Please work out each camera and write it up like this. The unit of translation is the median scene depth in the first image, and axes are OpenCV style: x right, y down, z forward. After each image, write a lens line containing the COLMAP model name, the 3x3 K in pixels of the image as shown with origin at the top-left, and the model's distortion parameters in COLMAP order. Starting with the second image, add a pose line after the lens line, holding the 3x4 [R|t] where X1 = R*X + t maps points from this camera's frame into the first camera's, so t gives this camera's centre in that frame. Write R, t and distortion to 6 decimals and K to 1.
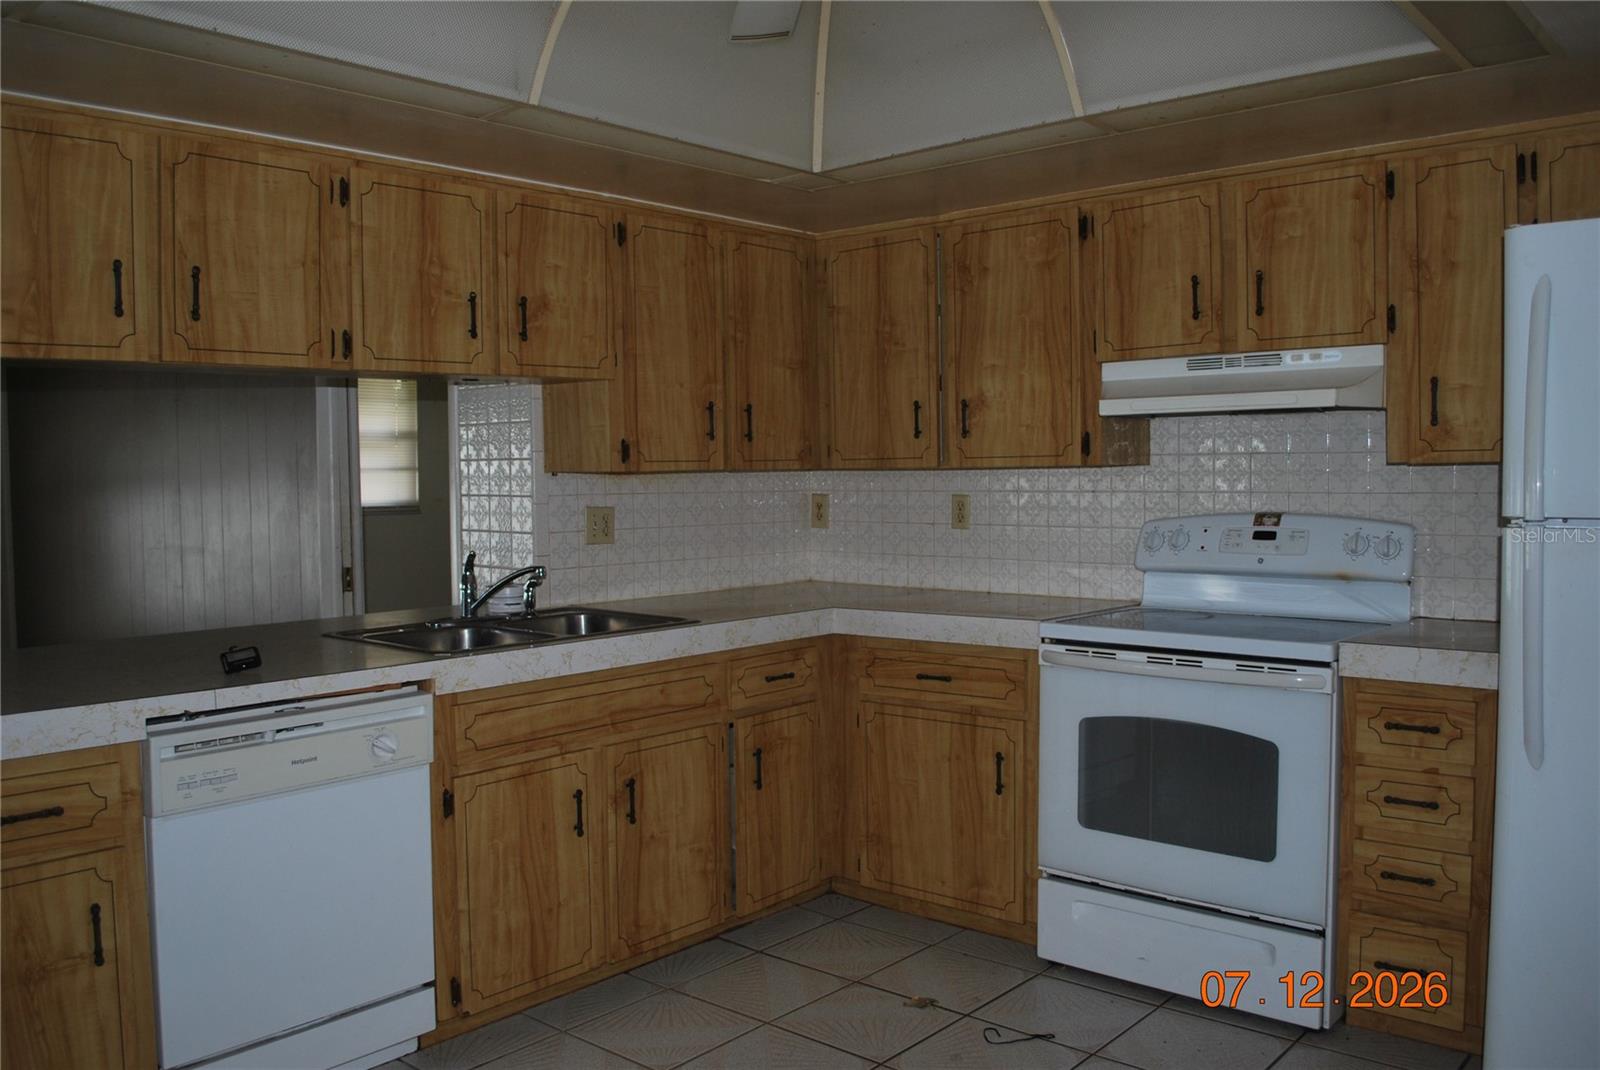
lens RADIAL K [[1295.7, 0, 801.0], [0, 1295.7, 522.2], [0, 0, 1]] dist [-0.081622, 0.006682]
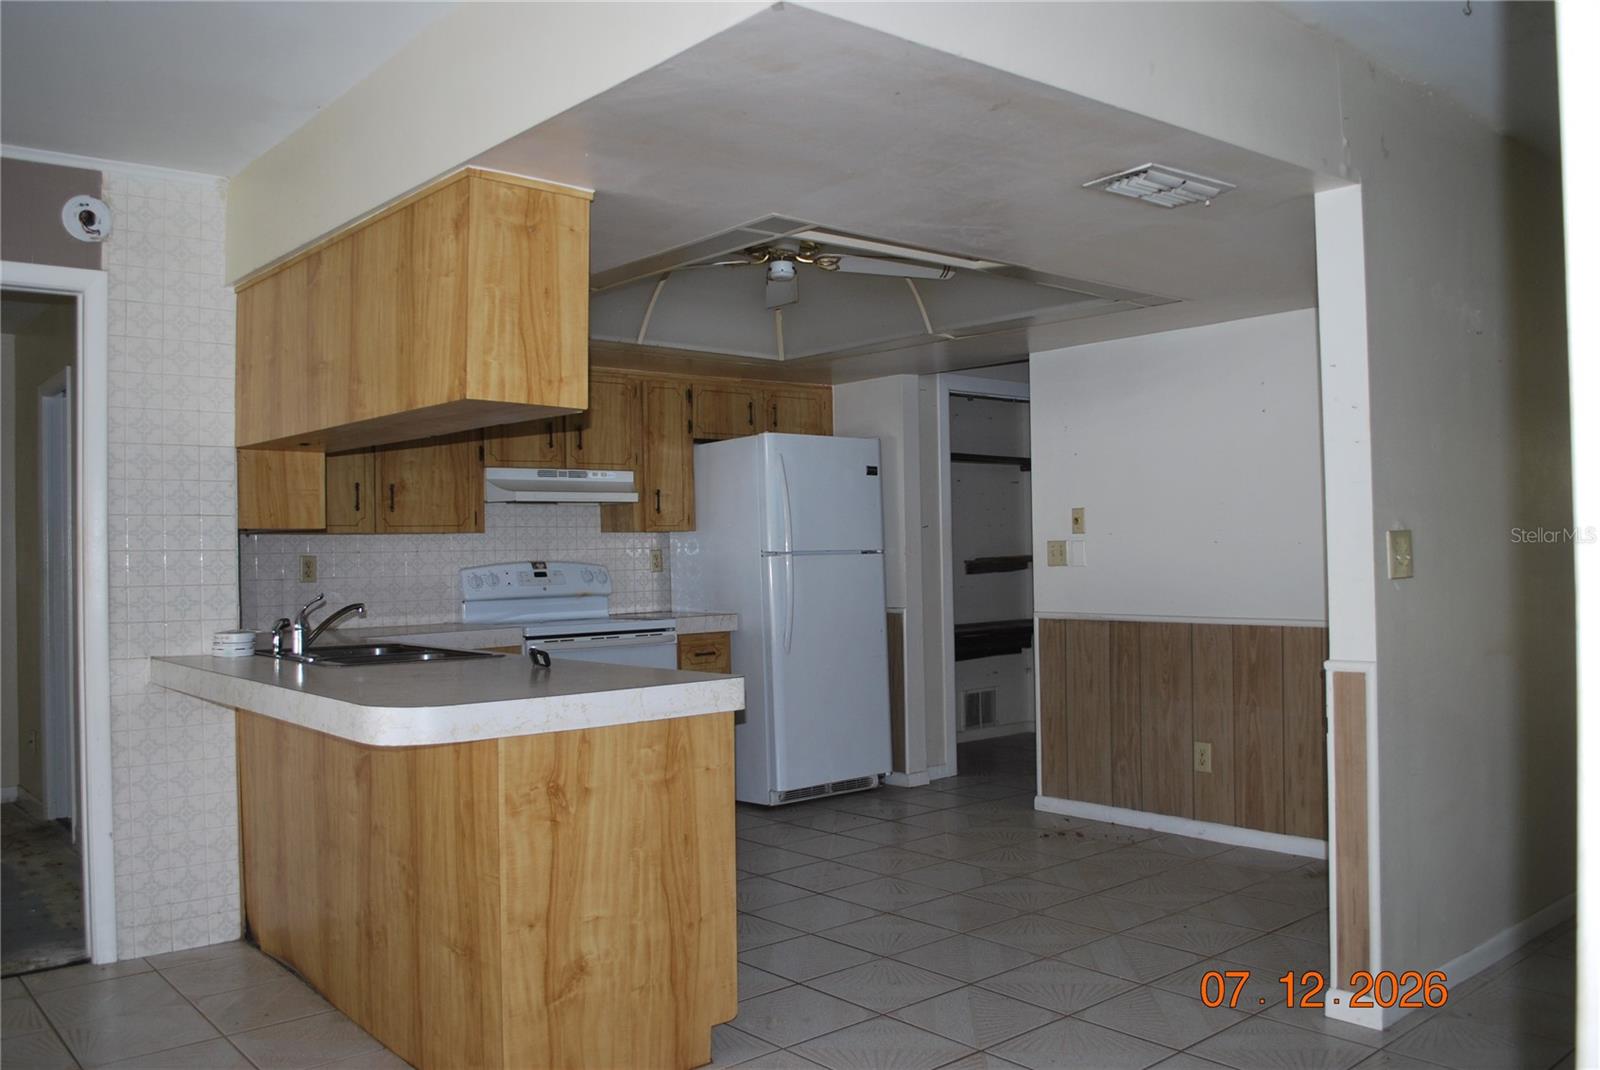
lens RADIAL K [[1295.7, 0, 801.0], [0, 1295.7, 522.2], [0, 0, 1]] dist [-0.081622, 0.006682]
pose [[0.145809, 0.029889, 0.988861, -1.368316], [0.055258, 0.997737, -0.038305, 0.027423], [-0.987768, 0.060228, 0.143827, 0.425363]]
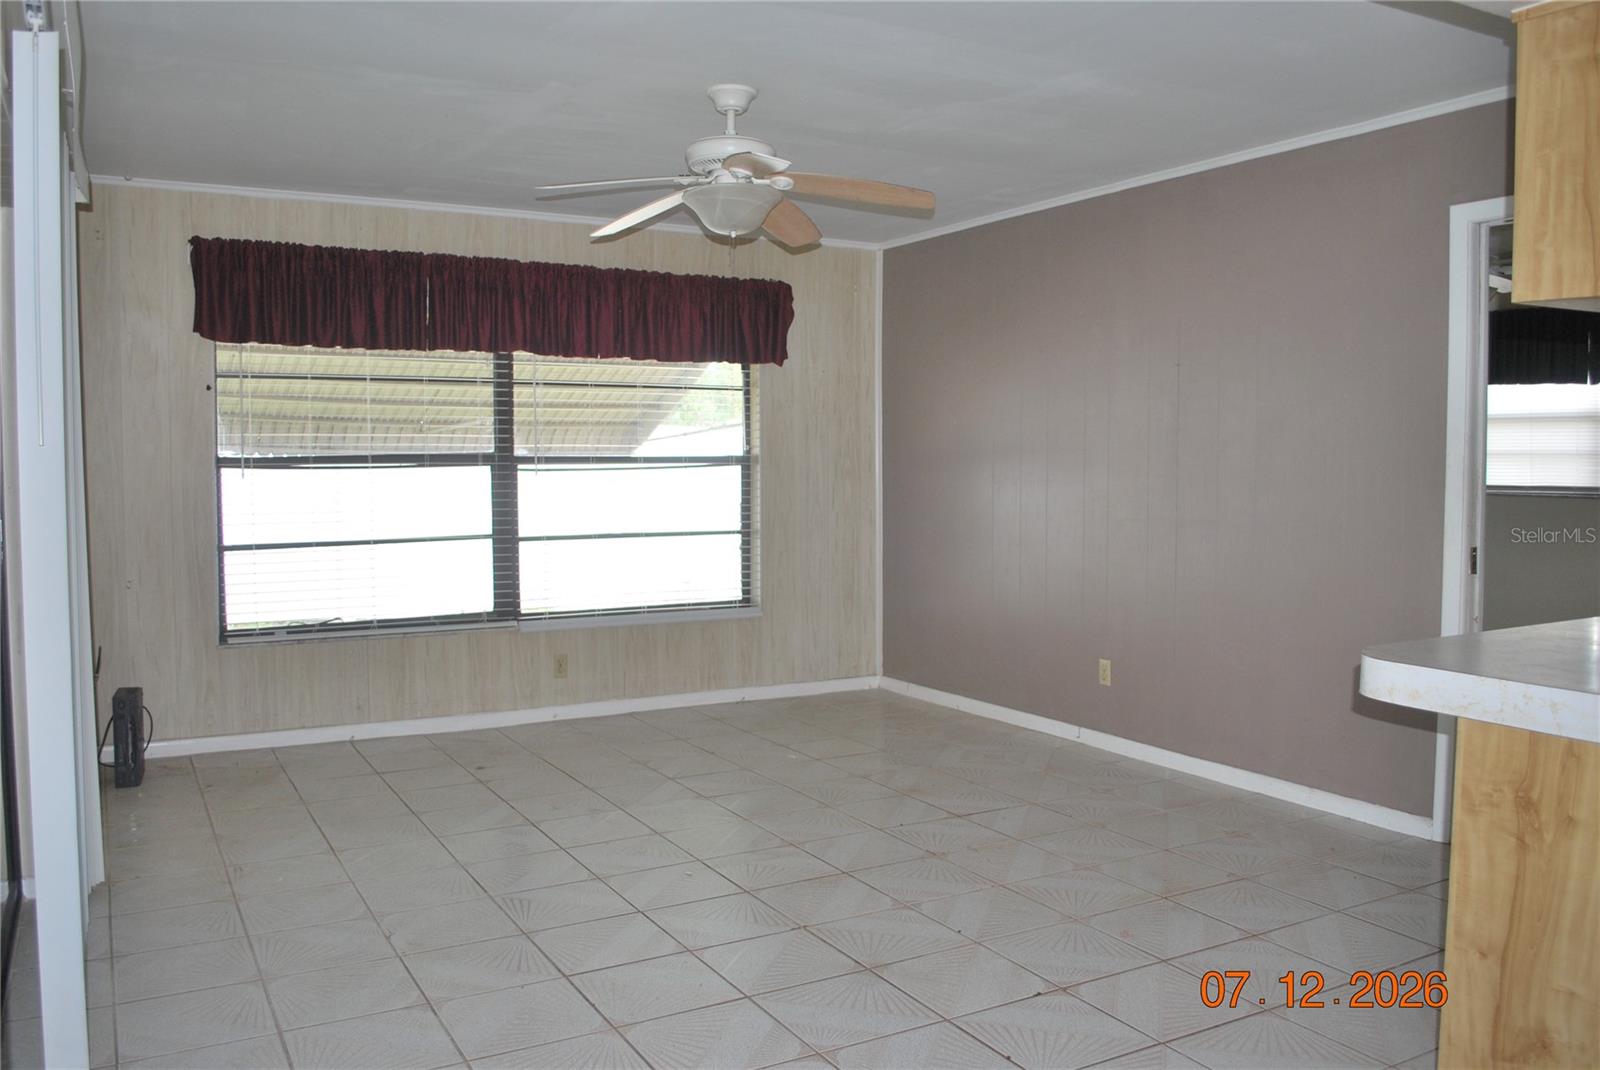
lens RADIAL K [[1295.7, 0, 801.0], [0, 1295.7, 522.2], [0, 0, 1]] dist [-0.081622, 0.006682]
pose [[0.942970, 0.033293, -0.331208, -0.707656], [-0.027330, 0.999370, 0.022647, 0.014667], [0.331753, -0.012303, 0.943286, 0.003020]]
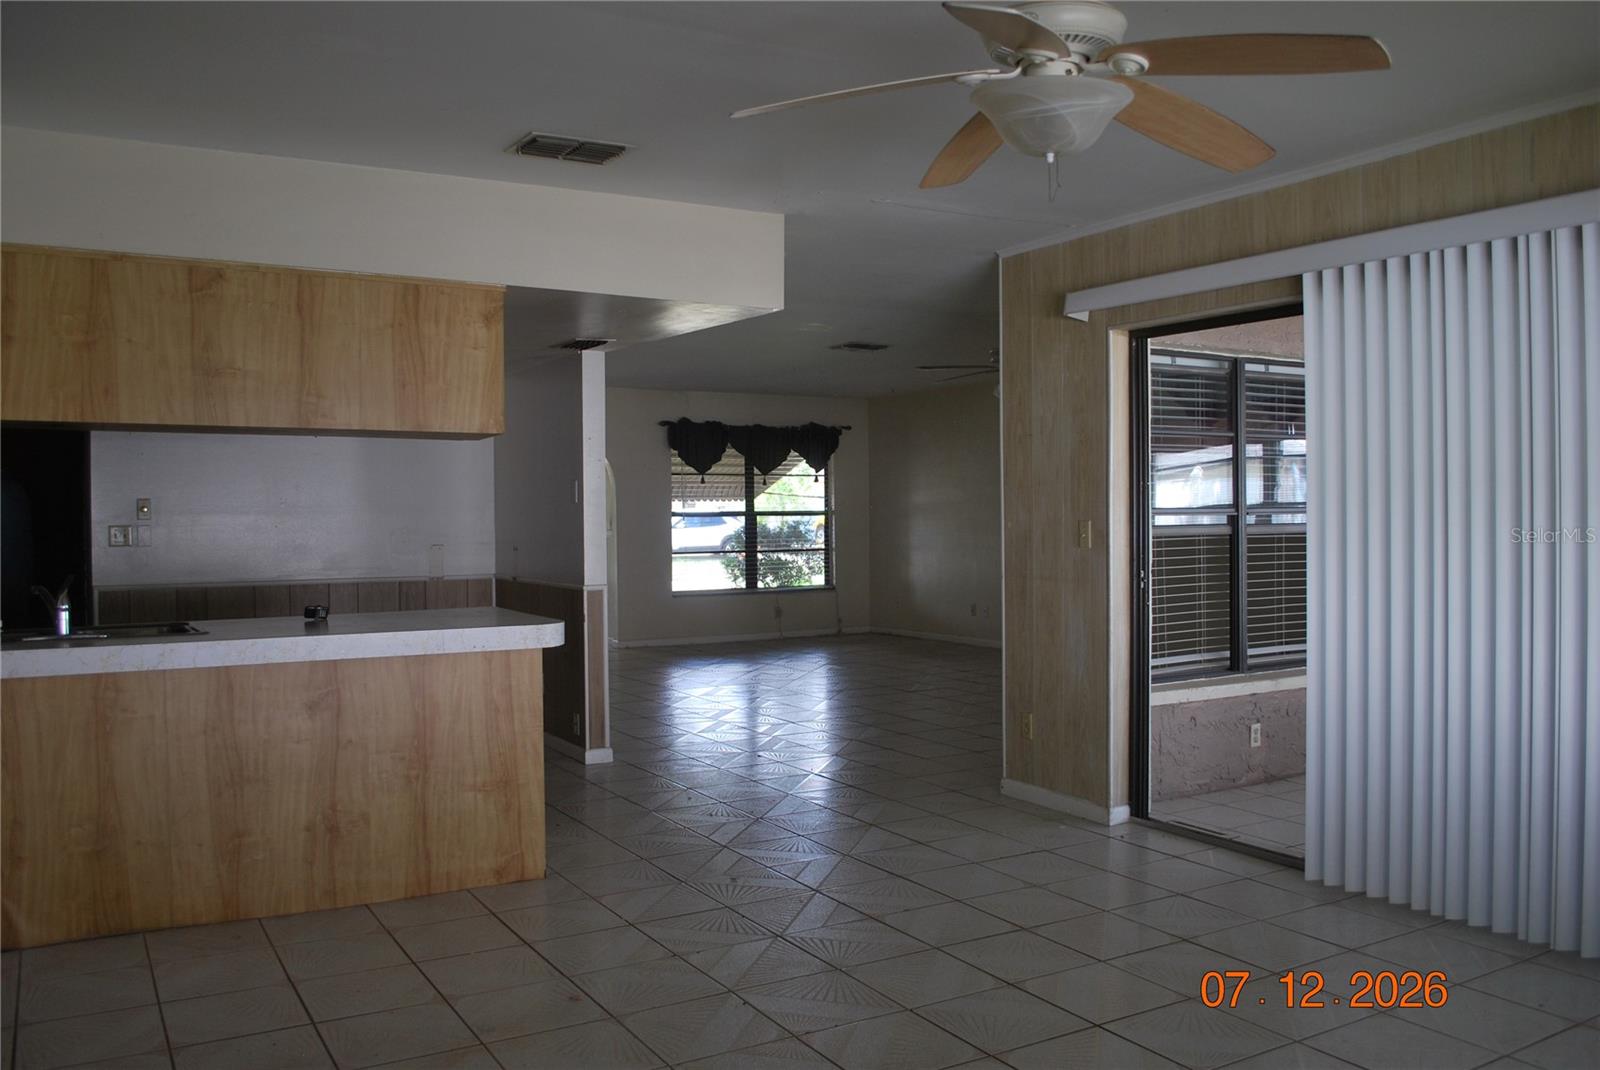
lens RADIAL K [[1295.7, 0, 801.0], [0, 1295.7, 522.2], [0, 0, 1]] dist [-0.081622, 0.006682]
pose [[-0.949336, 0.017169, 0.313793, -1.278882], [0.032484, 0.998519, 0.043642, -0.054342], [-0.312579, 0.051624, -0.948488, 1.937391]]
